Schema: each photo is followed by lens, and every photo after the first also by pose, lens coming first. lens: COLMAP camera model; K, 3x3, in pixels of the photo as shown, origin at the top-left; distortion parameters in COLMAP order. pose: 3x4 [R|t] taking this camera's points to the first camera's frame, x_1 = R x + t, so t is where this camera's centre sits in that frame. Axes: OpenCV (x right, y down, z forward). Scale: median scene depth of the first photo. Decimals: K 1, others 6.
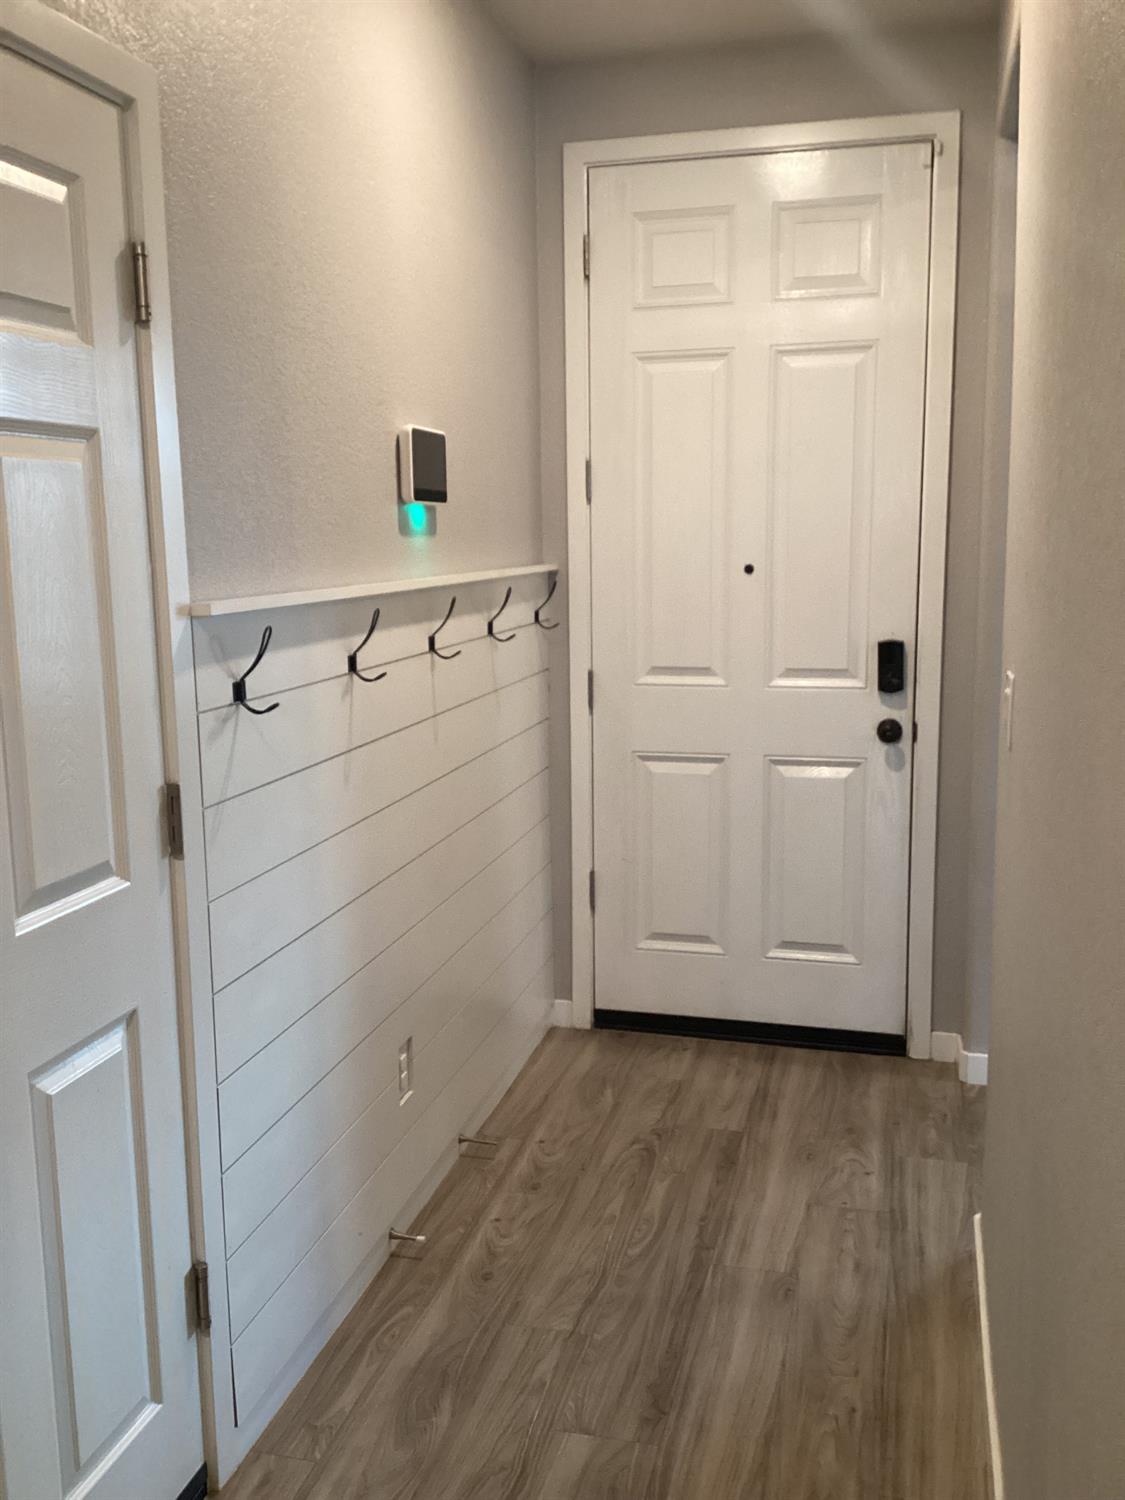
lens RADIAL K [[1381.6, 0, 562.5], [0, 1381.6, 750.0], [0, 0, 1]] dist [0.117358, -0.211565]
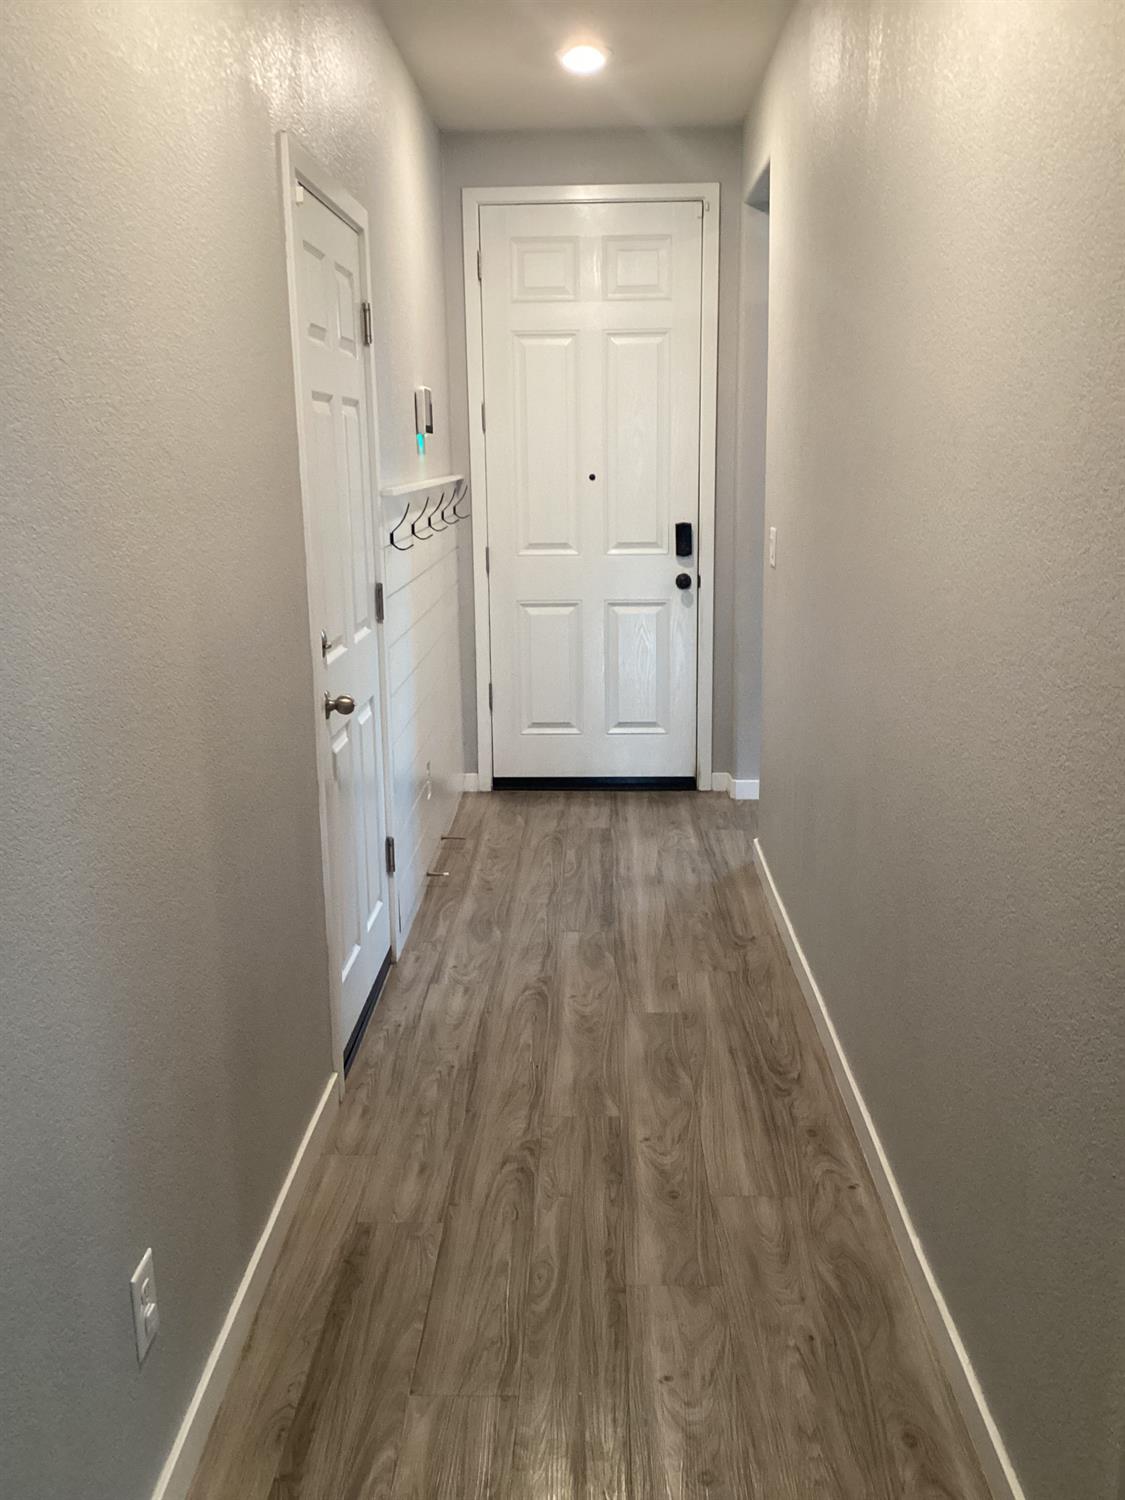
lens RADIAL K [[1347.2, 0, 562.5], [0, 1347.2, 750.0], [0, 0, 1]] dist [0.086417, 0.005484]
pose [[0.977149, -0.048185, 0.207023, -0.238923], [0.036108, 0.997440, 0.061728, 0.082858], [-0.209468, -0.052842, 0.976387, -0.503946]]
